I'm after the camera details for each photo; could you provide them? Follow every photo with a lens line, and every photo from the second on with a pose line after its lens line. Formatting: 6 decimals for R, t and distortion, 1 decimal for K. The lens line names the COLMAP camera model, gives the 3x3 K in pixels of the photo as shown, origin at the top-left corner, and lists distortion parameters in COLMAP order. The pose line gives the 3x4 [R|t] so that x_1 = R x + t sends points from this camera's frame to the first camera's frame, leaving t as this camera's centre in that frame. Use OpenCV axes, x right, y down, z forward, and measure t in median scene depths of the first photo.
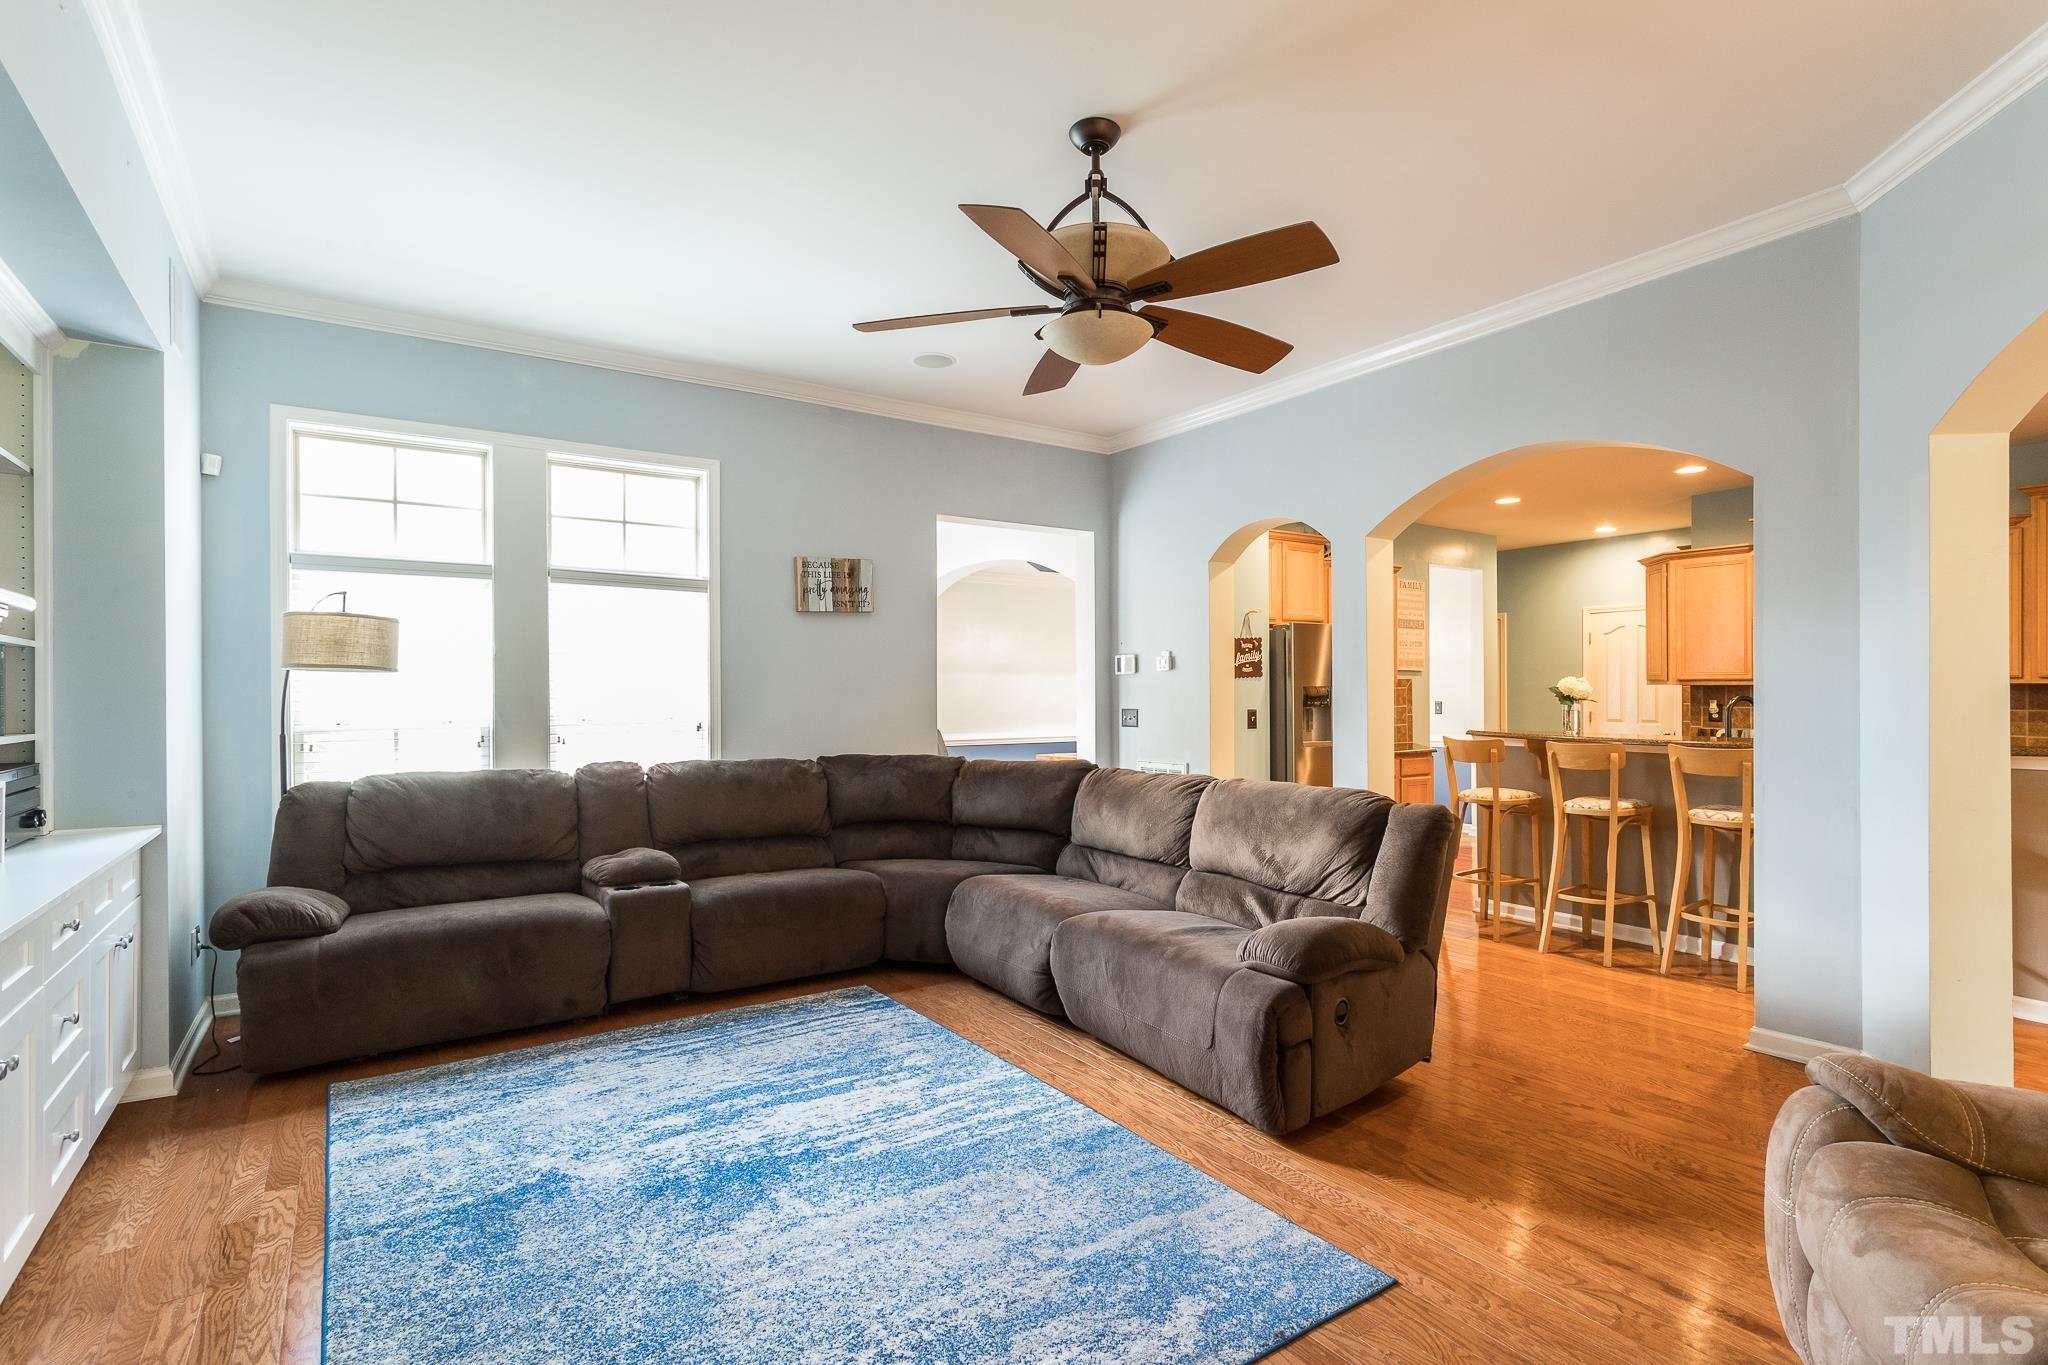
lens RADIAL K [[986.4, 0, 1036.1], [0, 986.4, 688.9], [0, 0, 1]] dist [0.003415, 0.000125]
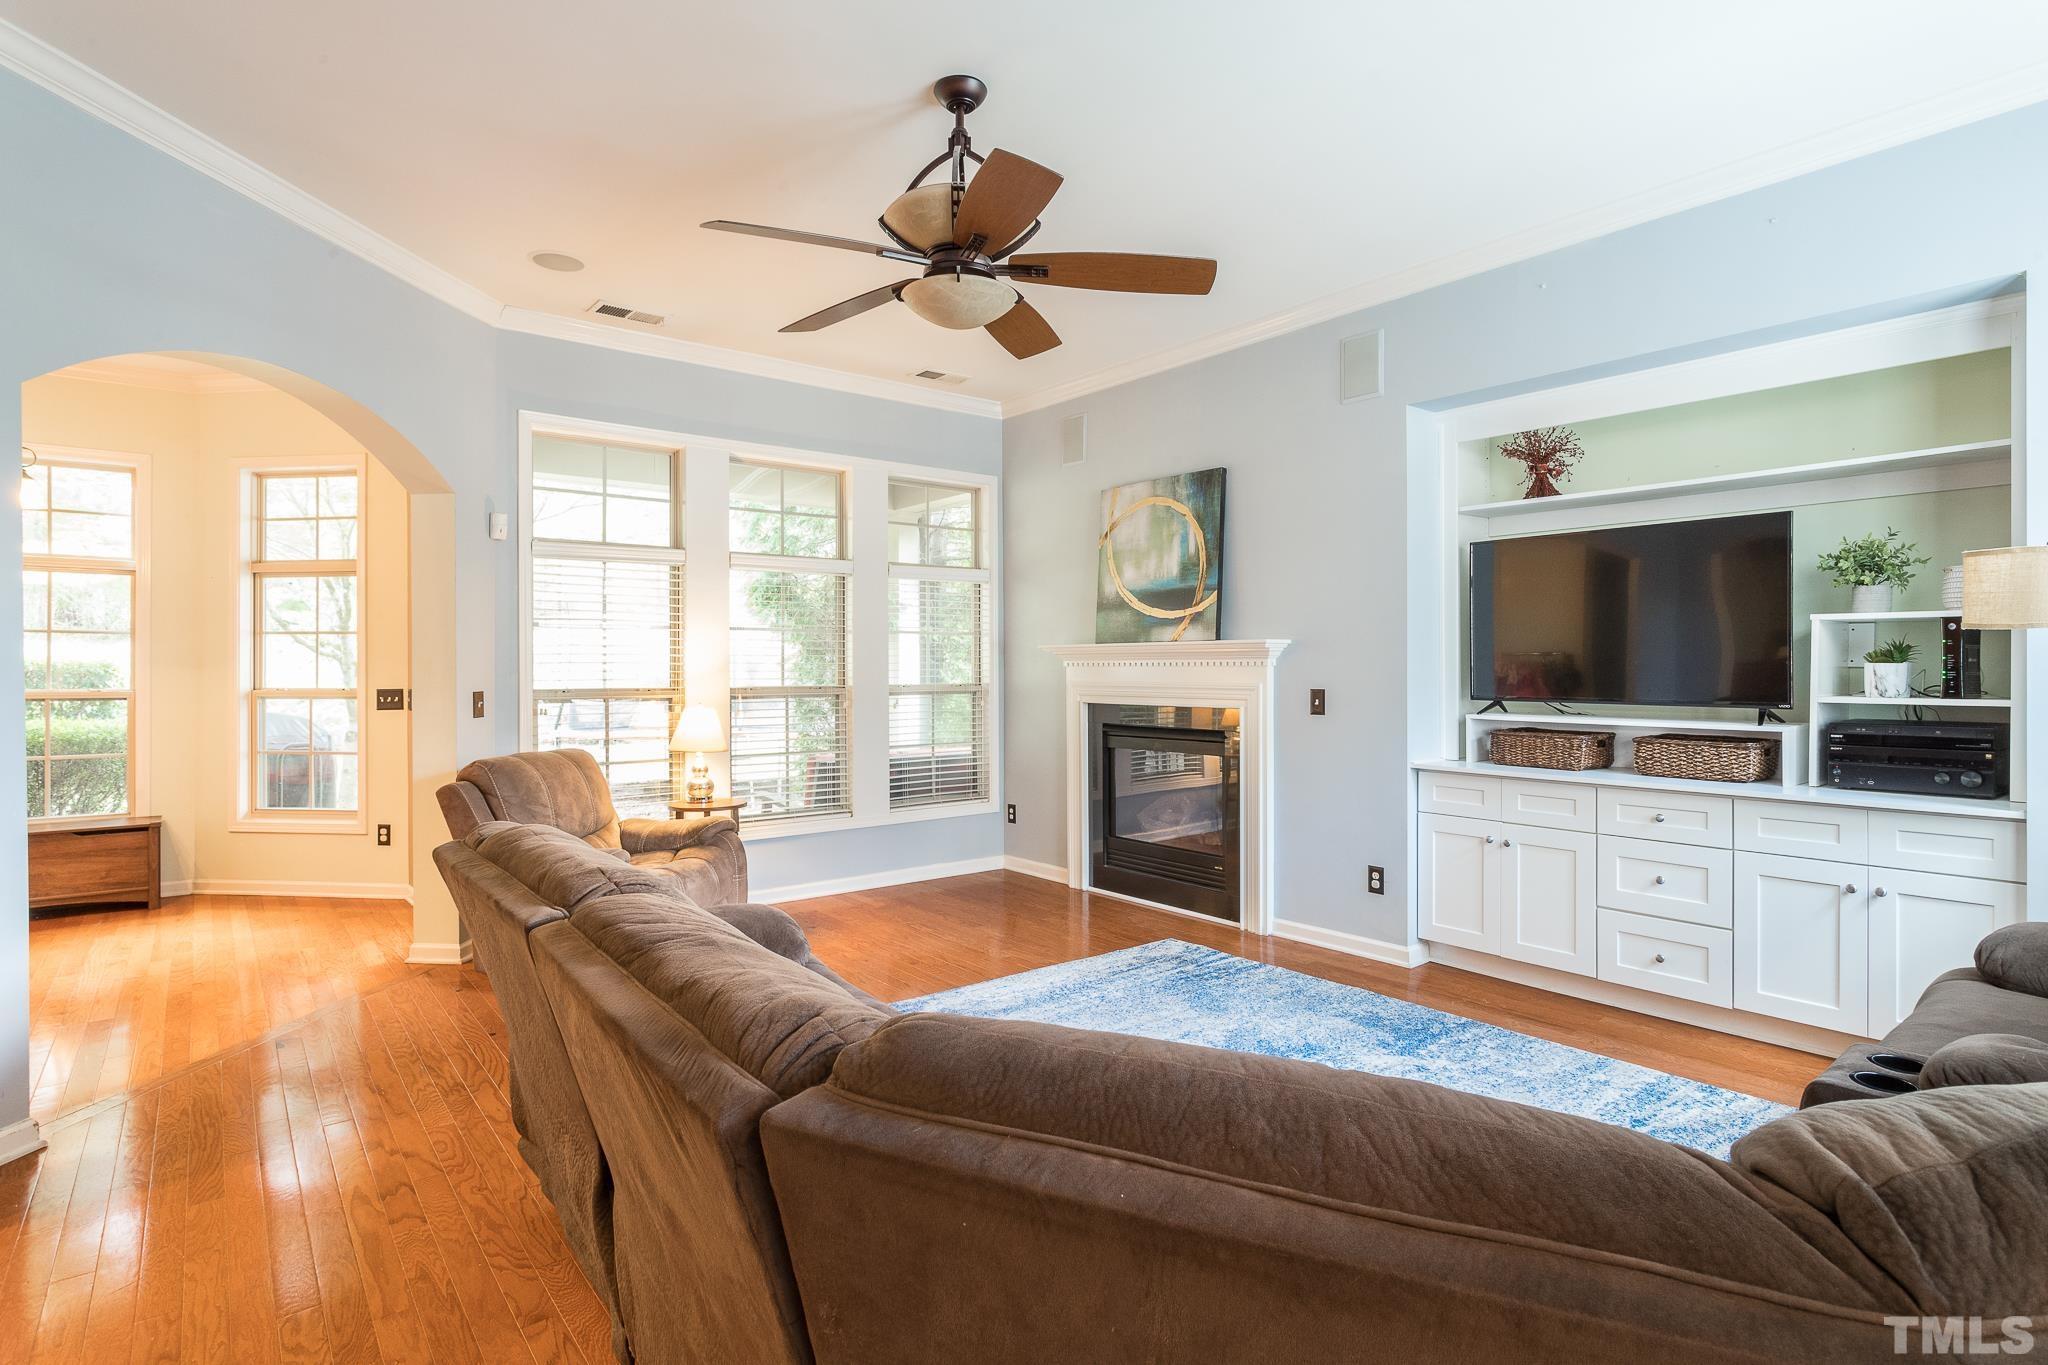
lens RADIAL K [[1041.2, 0, 1028.9], [0, 1041.2, 673.5], [0, 0, 1]] dist [-0.000303, 0.000137]
pose [[-0.997482, 0.009172, -0.070323, 0.068576], [0.009011, 0.999956, 0.002602, 0.005637], [0.070344, 0.001962, -0.997521, 1.977410]]
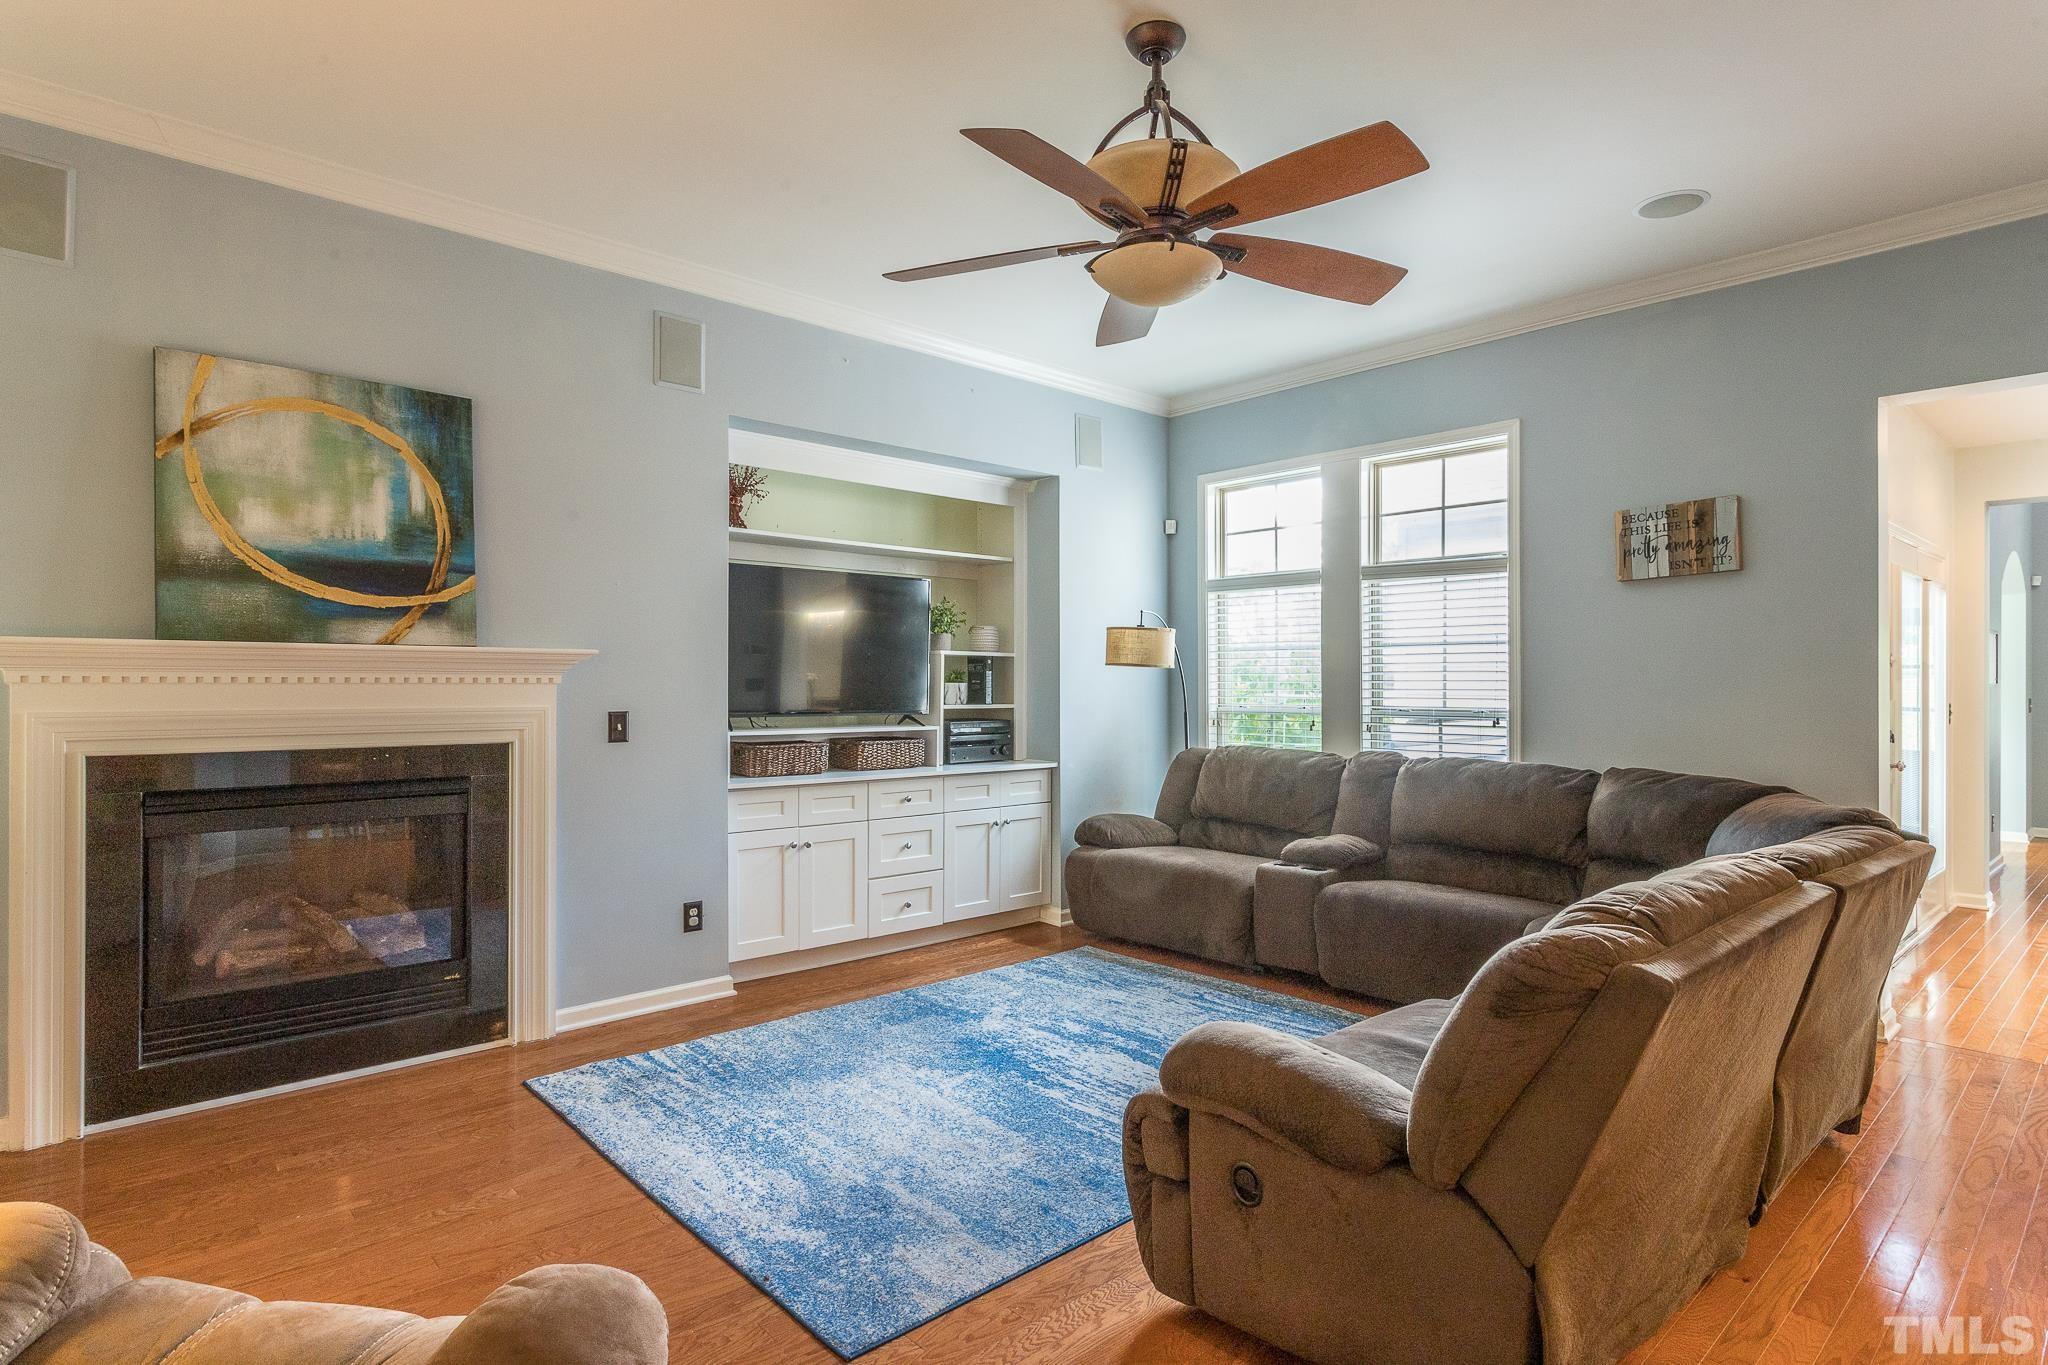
lens RADIAL K [[1085.5, 0, 1024.0], [0, 1085.5, 682.5], [0, 0, 1]] dist [0.002093, 0.000899]
pose [[0.136750, 0.006409, -0.990585, 0.964801], [0.001019, 0.999978, 0.006610, -0.008215], [0.990605, -0.001913, 0.136740, 0.736101]]
